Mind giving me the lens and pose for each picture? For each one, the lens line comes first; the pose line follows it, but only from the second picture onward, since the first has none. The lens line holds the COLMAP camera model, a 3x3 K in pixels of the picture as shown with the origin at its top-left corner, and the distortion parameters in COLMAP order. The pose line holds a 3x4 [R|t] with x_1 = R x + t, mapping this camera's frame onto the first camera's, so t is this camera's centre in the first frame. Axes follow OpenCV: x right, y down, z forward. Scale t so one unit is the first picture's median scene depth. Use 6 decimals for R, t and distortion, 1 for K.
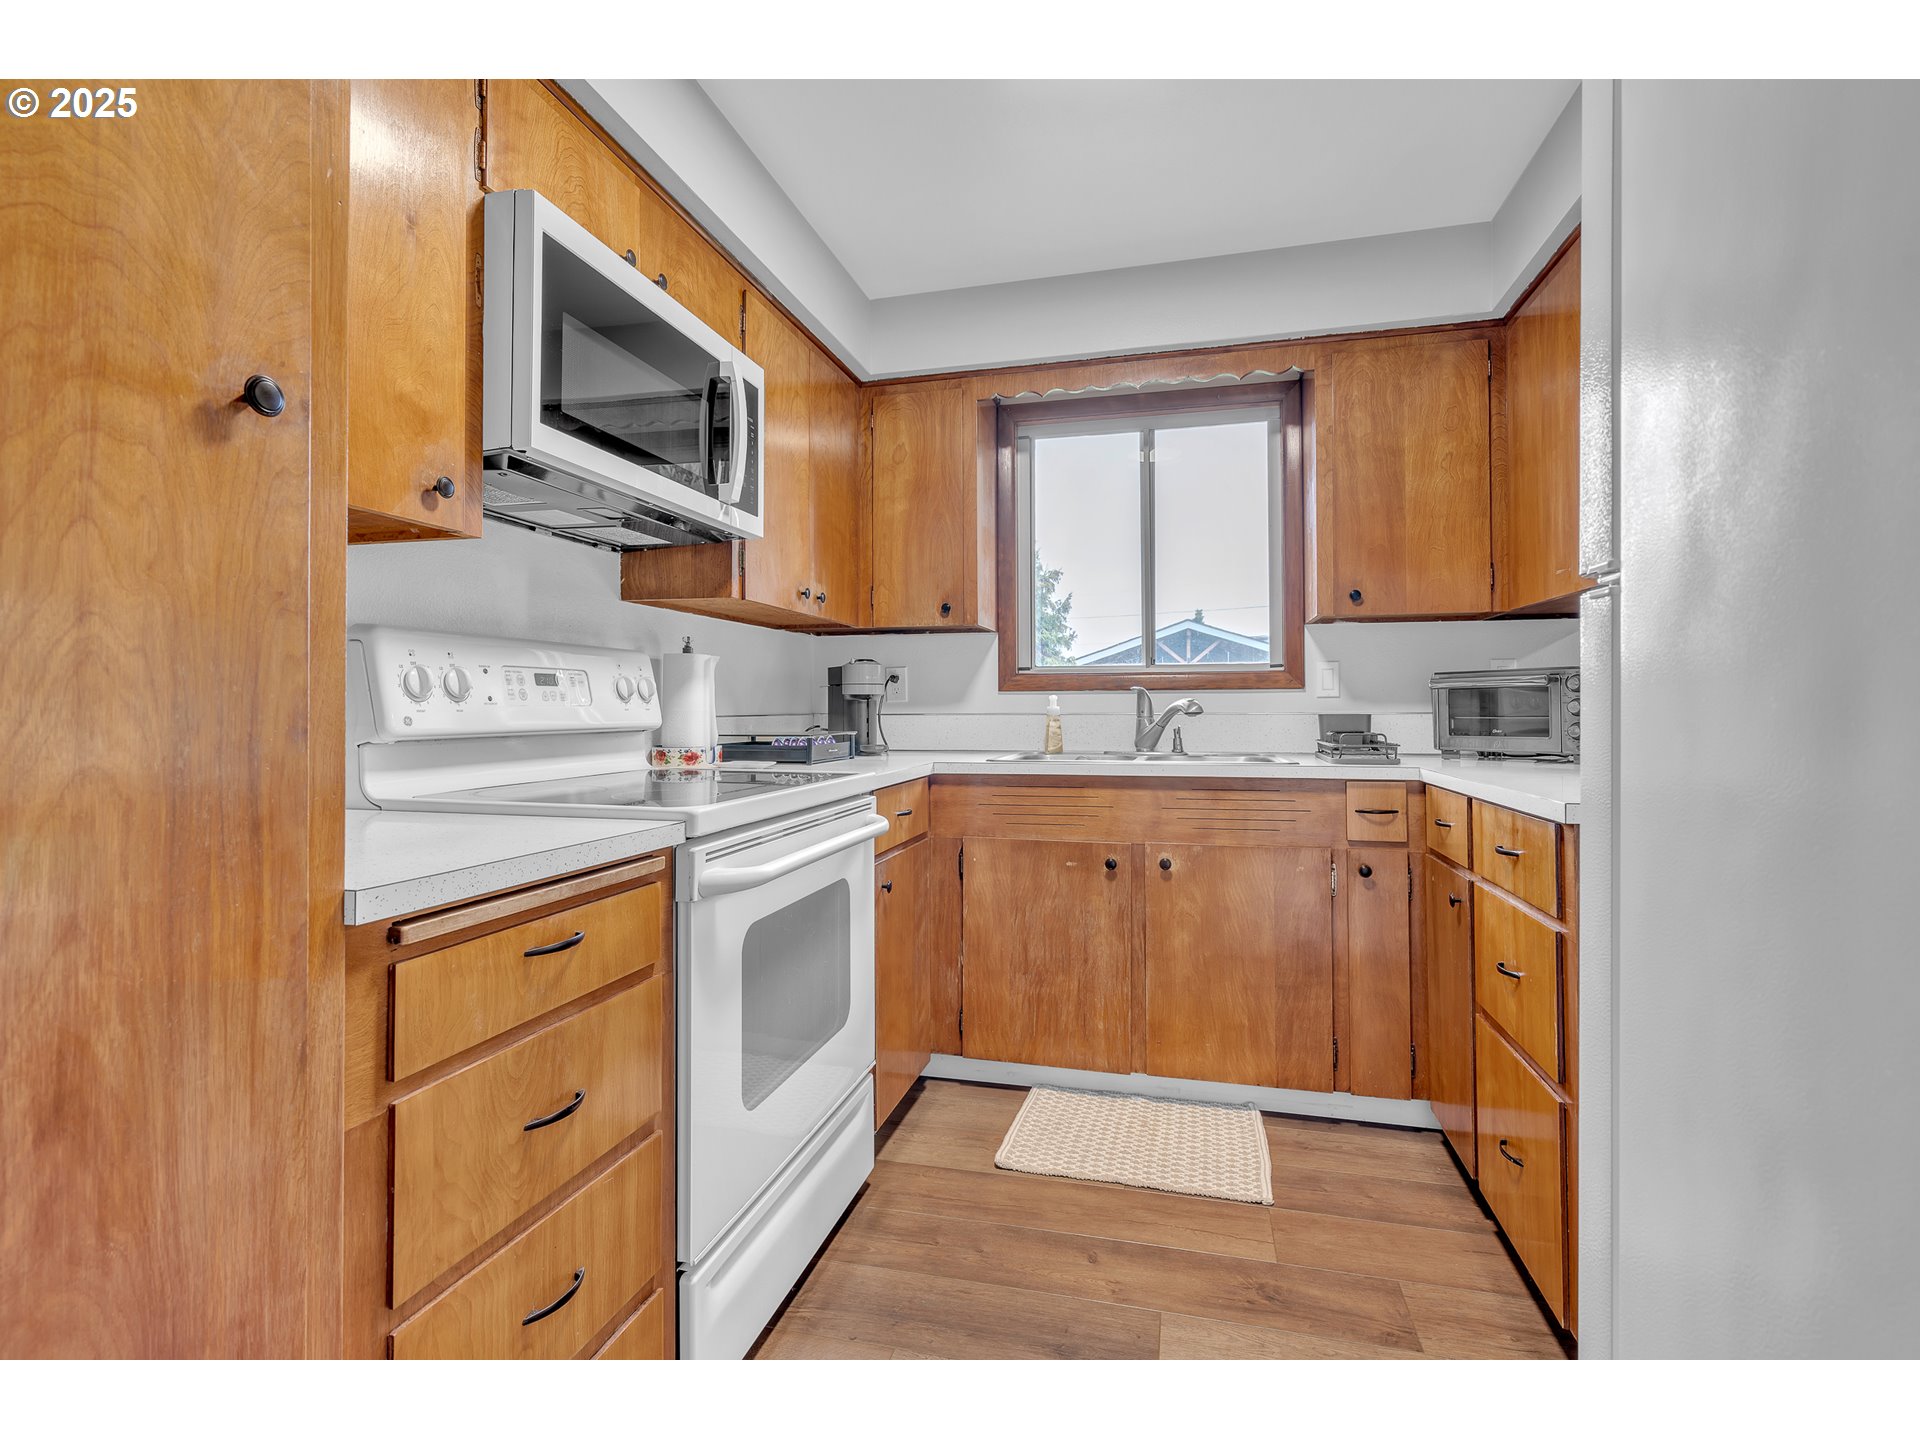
lens RADIAL K [[891.7, 0, 968.0], [0, 891.7, 702.7], [0, 0, 1]] dist [-0.002209, 0.001864]
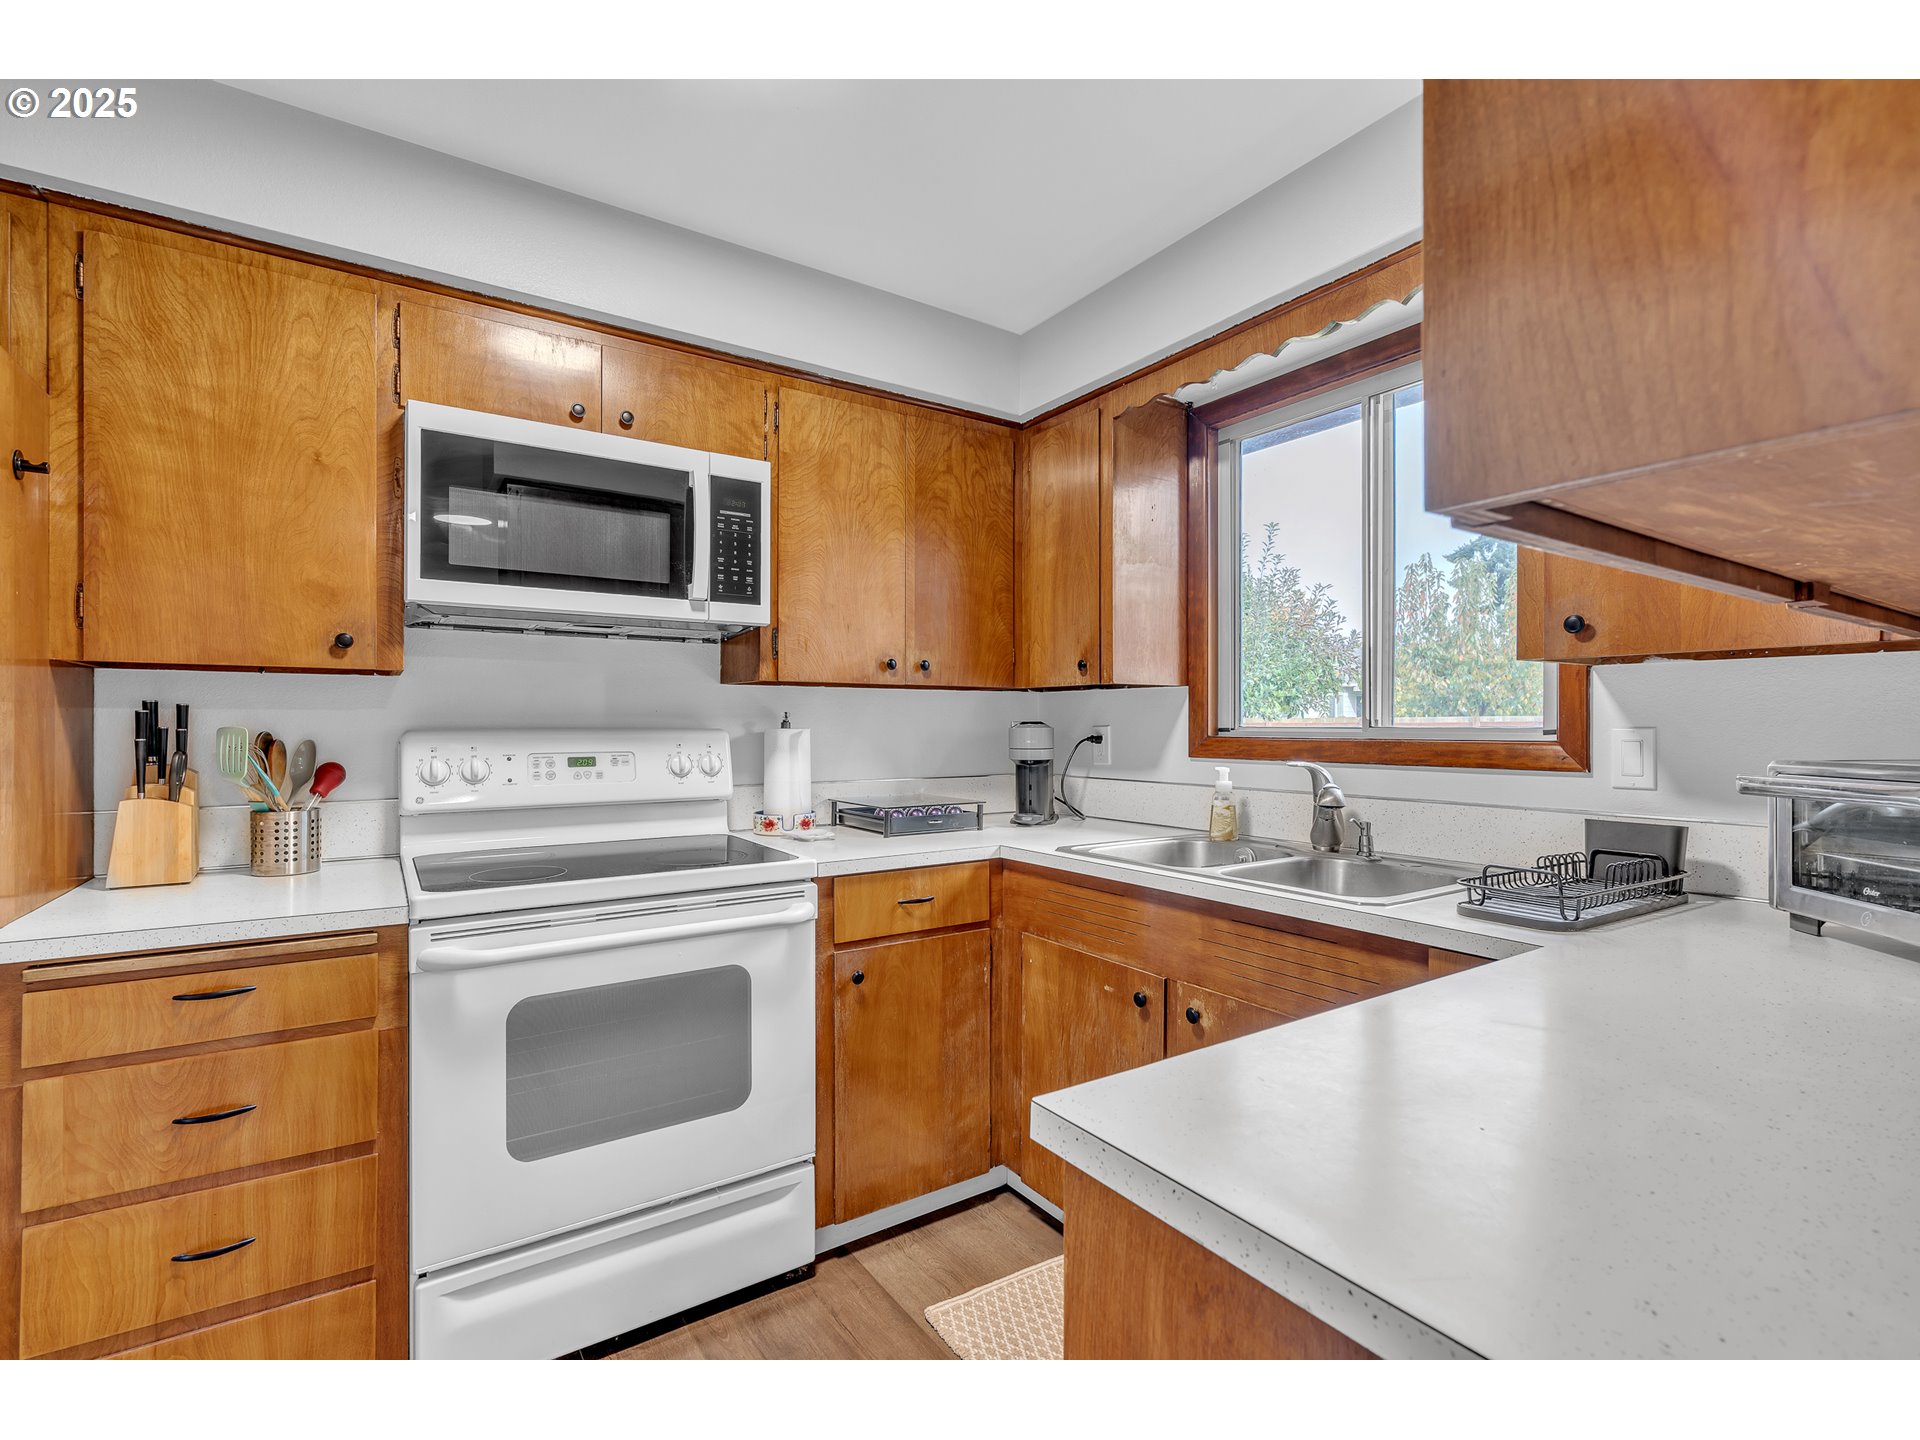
lens RADIAL K [[891.7, 0, 972.6], [0, 891.7, 732.9], [0, 0, 1]] dist [-0.002209, 0.001864]
pose [[0.748521, 0.009693, -0.663040, 0.571181], [0.001224, 0.999871, 0.015998, -0.064667], [0.663110, -0.012787, 0.748413, 0.330073]]
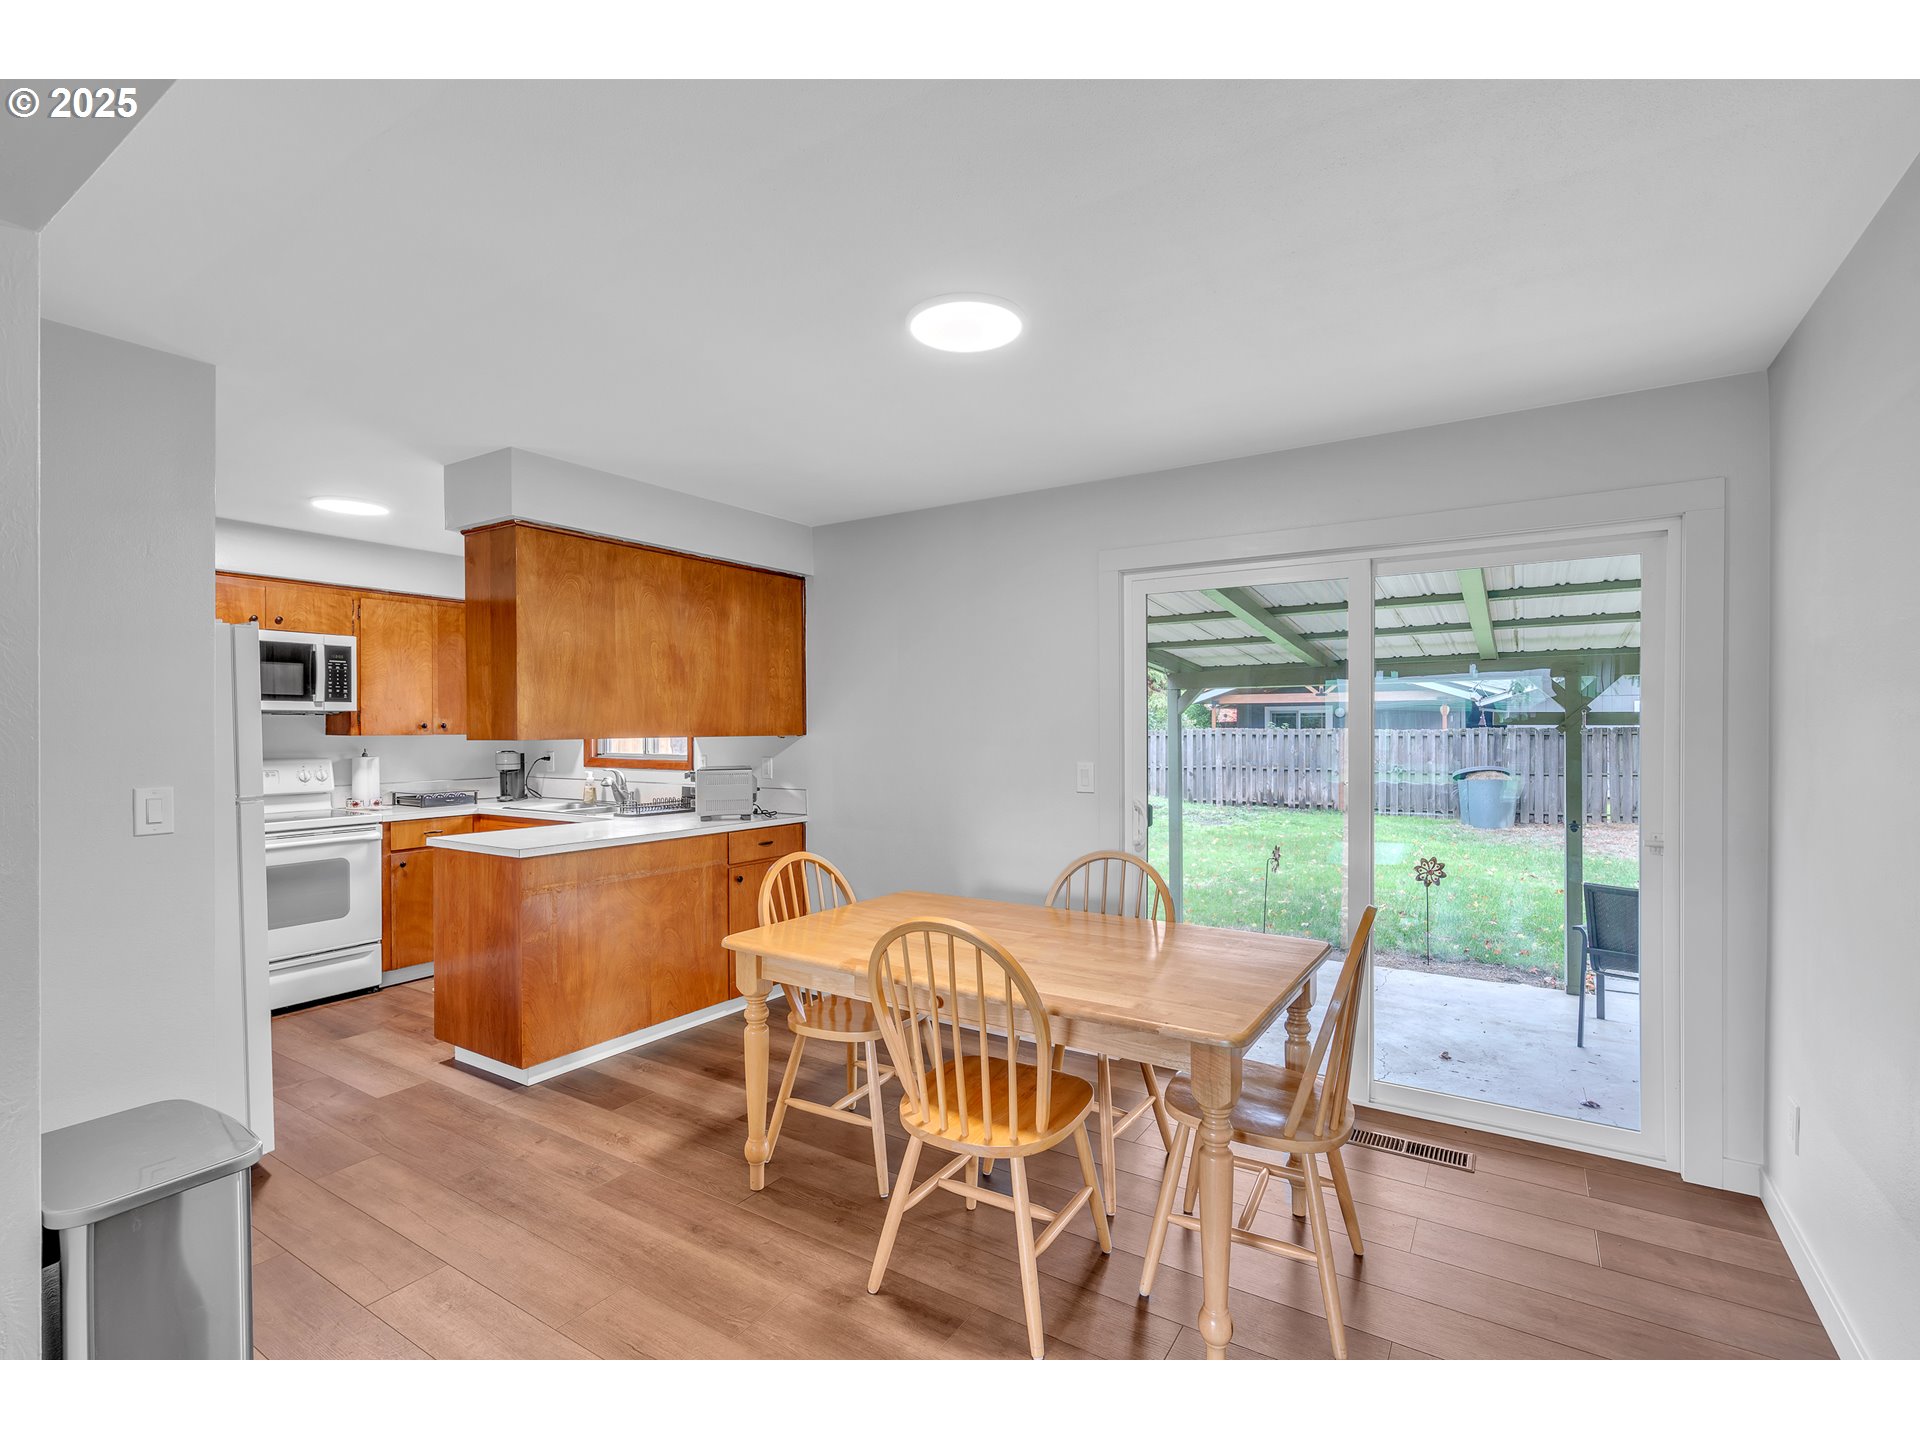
lens RADIAL K [[891.7, 0, 972.7], [0, 891.7, 734.1], [0, 0, 1]] dist [-0.002209, 0.001864]
pose [[0.947623, 0.002855, -0.319380, 1.789386], [0.001890, 0.999892, 0.014546, -0.137660], [0.319387, -0.014388, 0.947515, -0.600254]]
